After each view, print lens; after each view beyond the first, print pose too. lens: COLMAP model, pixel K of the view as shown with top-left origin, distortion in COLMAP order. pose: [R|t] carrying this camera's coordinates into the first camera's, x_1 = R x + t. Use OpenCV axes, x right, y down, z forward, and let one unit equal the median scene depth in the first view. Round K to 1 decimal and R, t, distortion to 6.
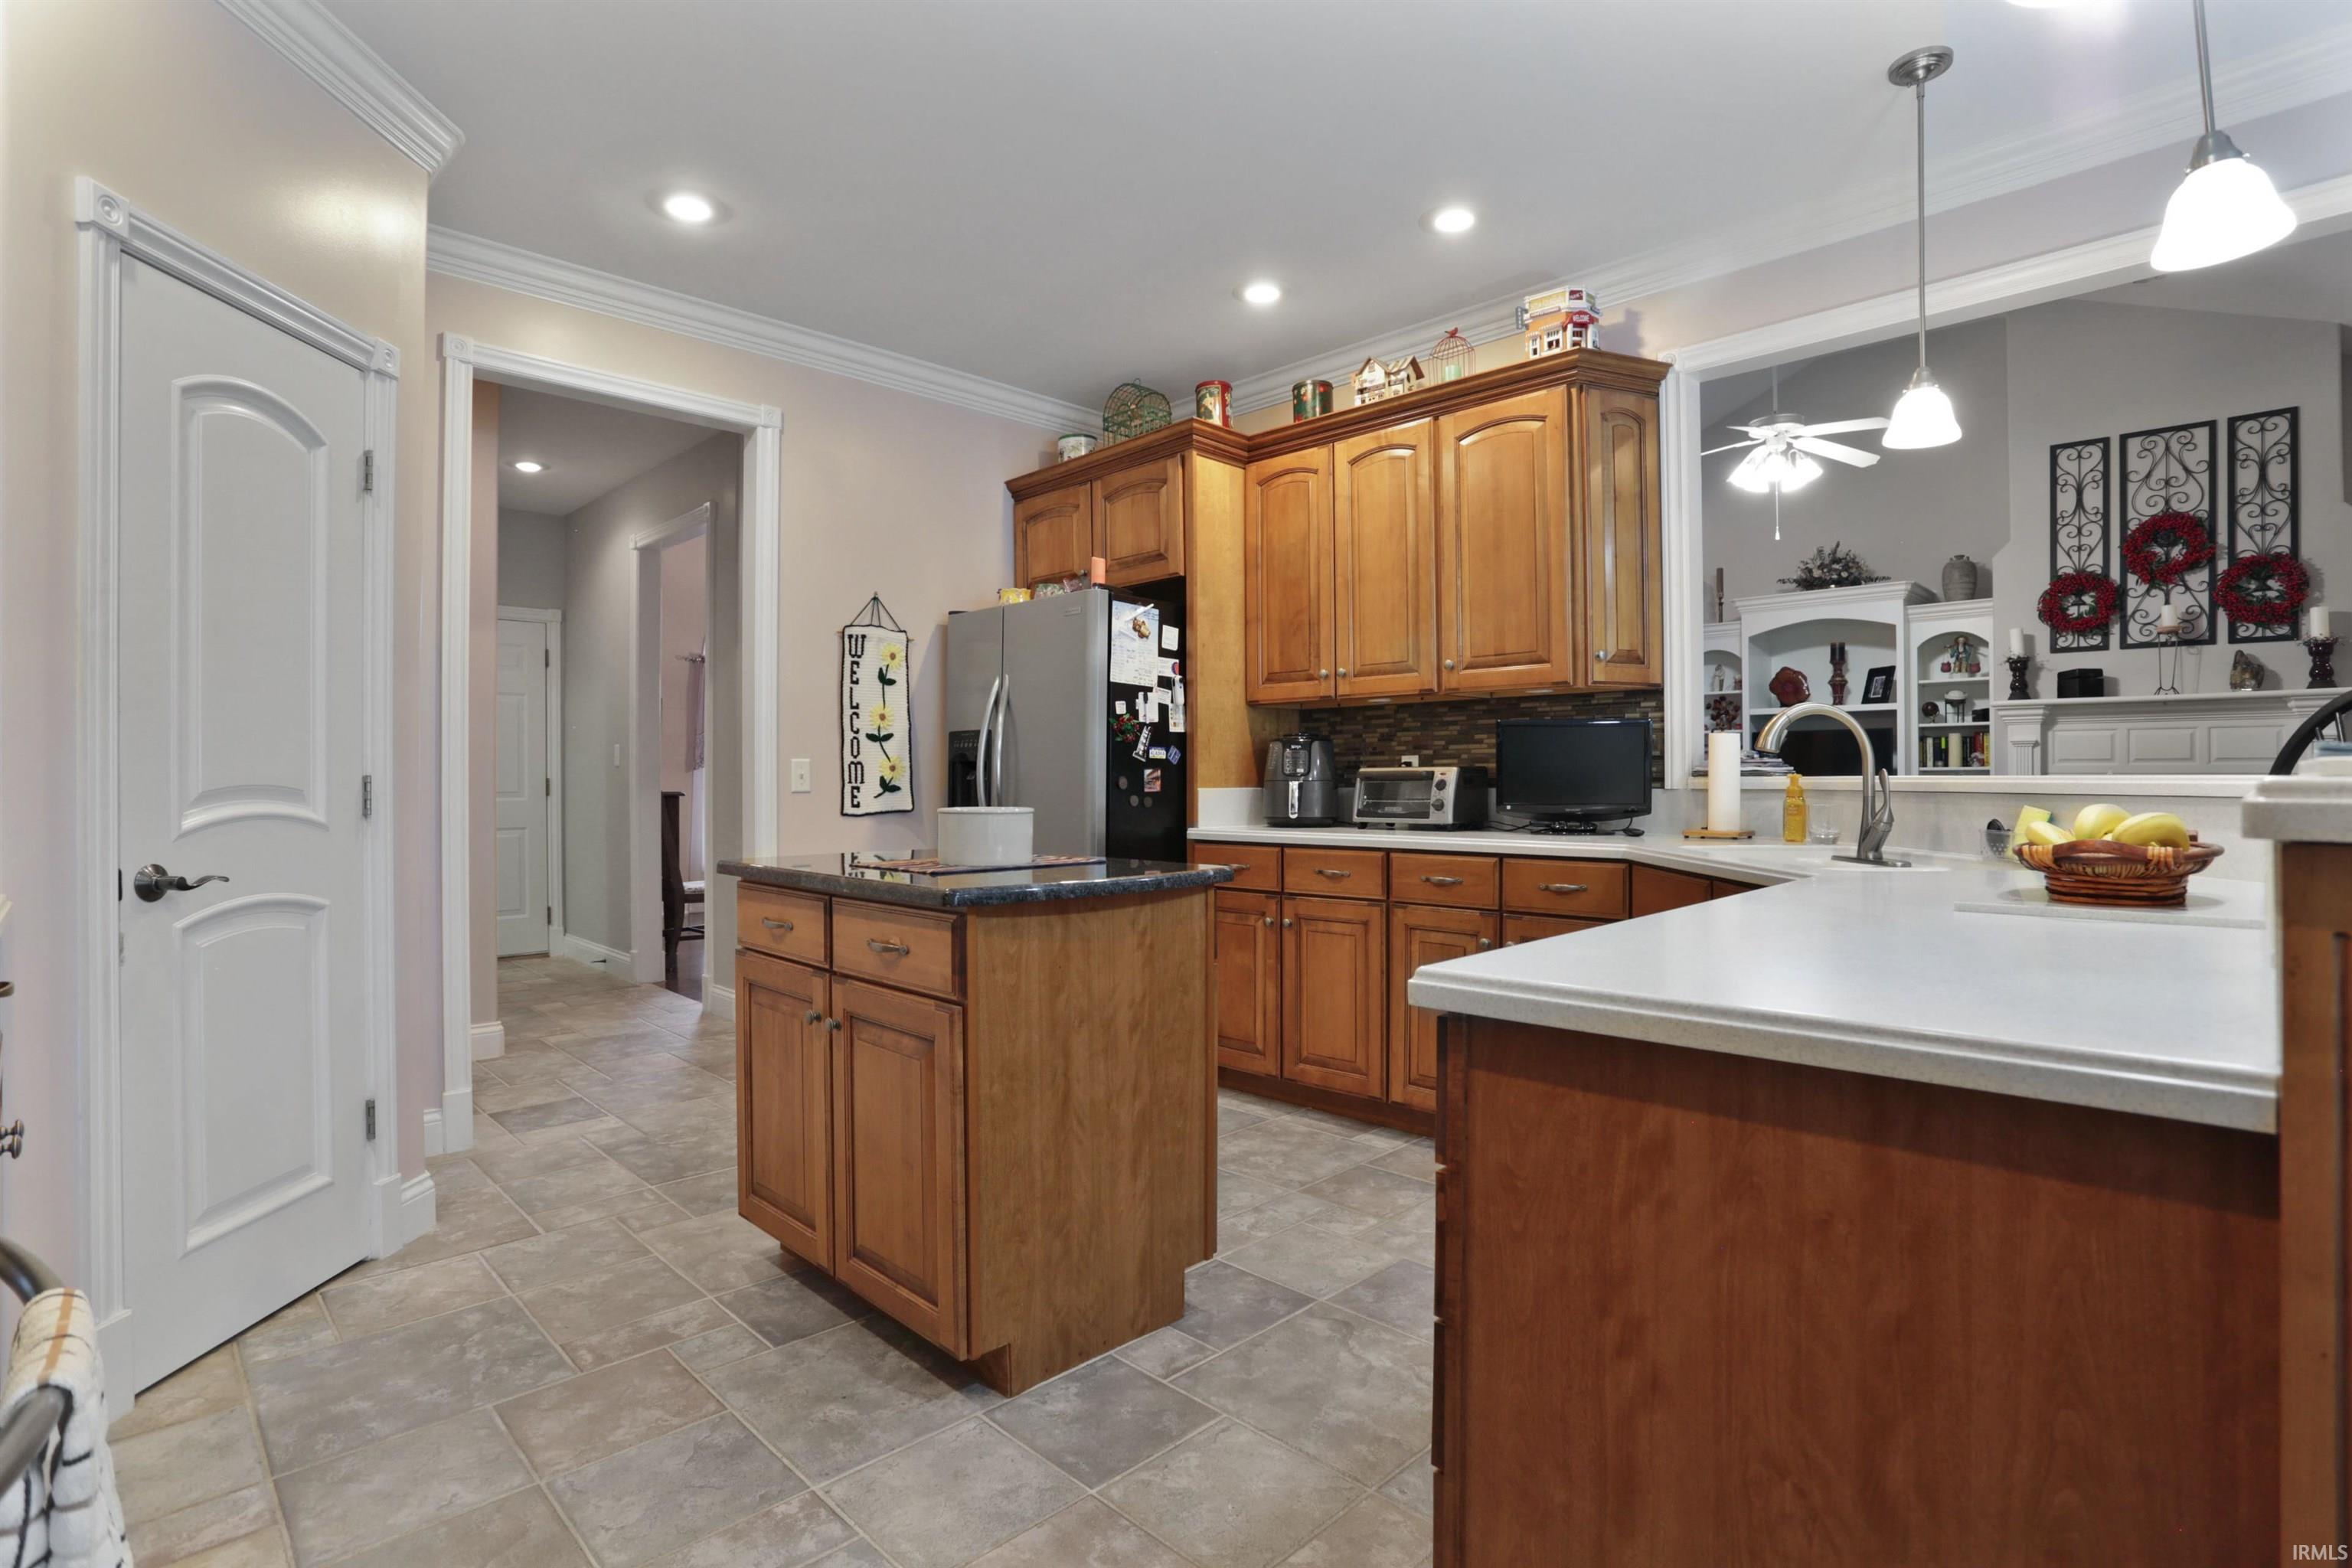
lens RADIAL K [[1152.2, 0, 1176.2], [0, 1152.2, 783.6], [0, 0, 1]] dist [-0.059046, 0.020014]
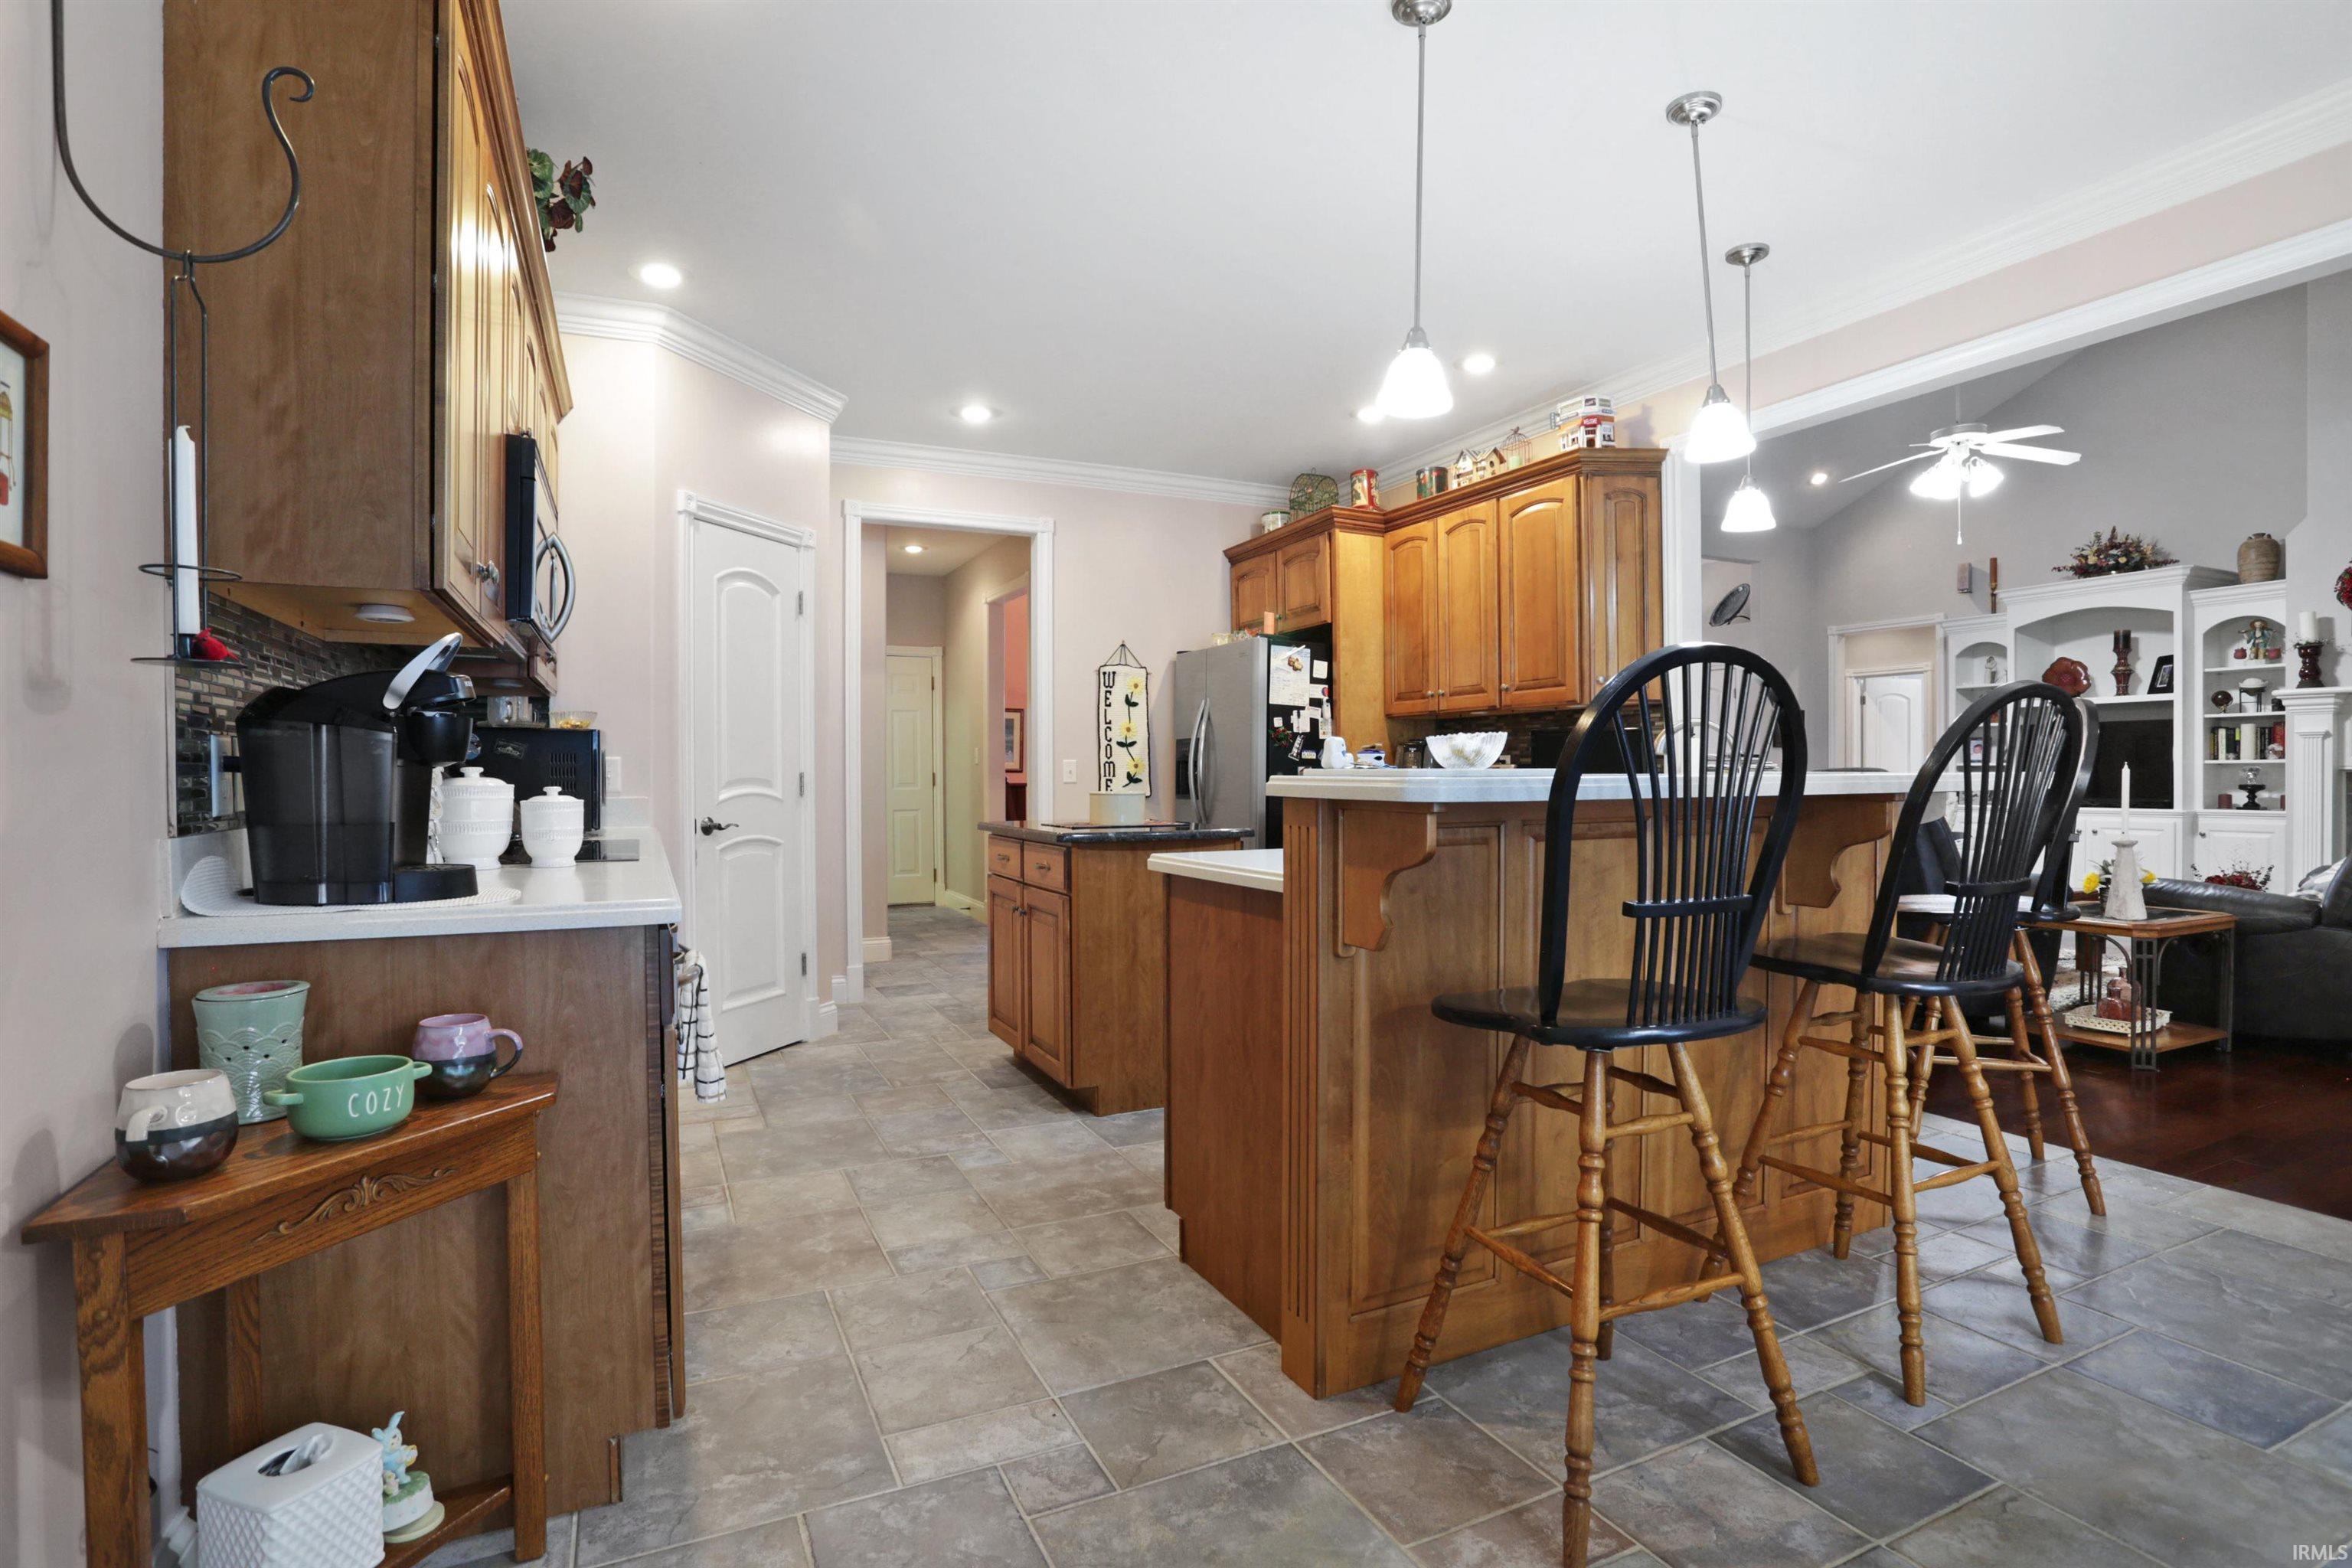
lens RADIAL K [[1152.2, 0, 1168.7], [0, 1152.2, 793.0], [0, 0, 1]] dist [-0.059046, 0.020014]
pose [[0.943616, 0.004394, -0.331013, 0.235027], [0.000504, 0.999892, 0.014709, -0.001138], [0.331042, -0.014047, 0.943511, -0.285972]]
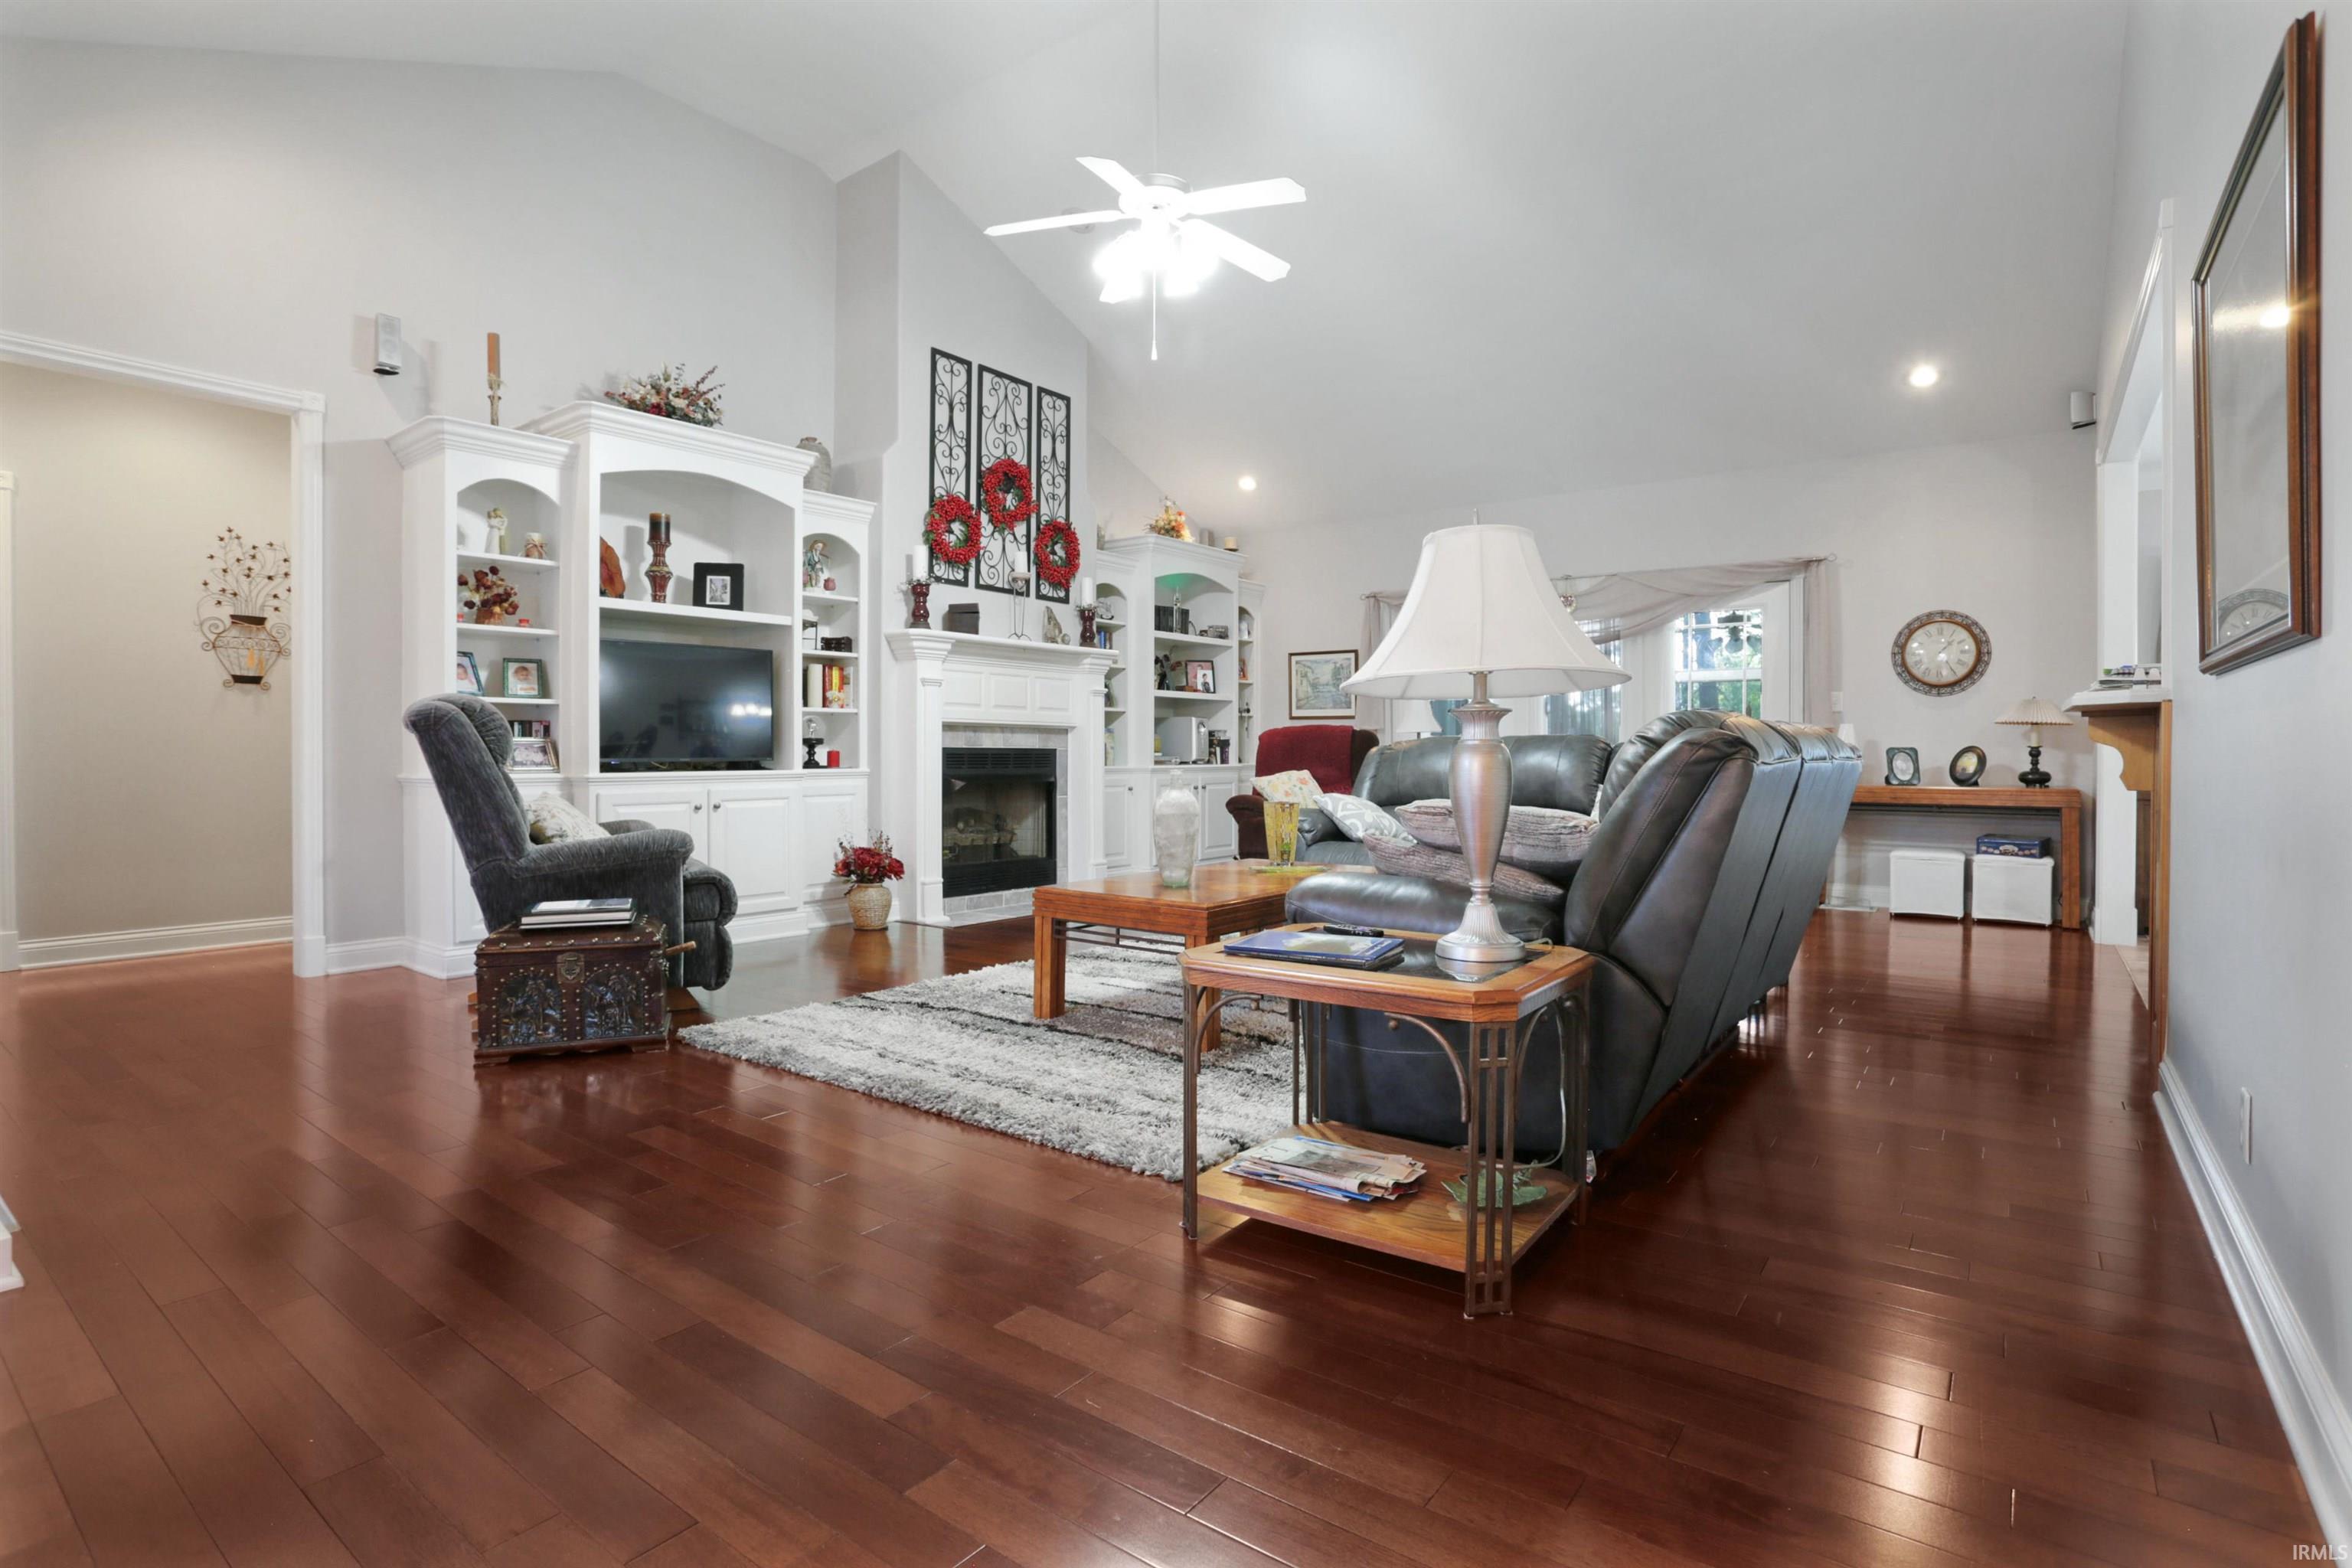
lens RADIAL K [[1152.2, 0, 1183.4], [0, 1152.2, 764.4], [0, 0, 1]] dist [-0.059046, 0.020014]
pose [[-0.120460, -0.005665, 0.992702, -0.210411], [0.002224, 0.999980, 0.005977, 0.034602], [-0.992716, 0.002928, -0.120445, 1.356284]]
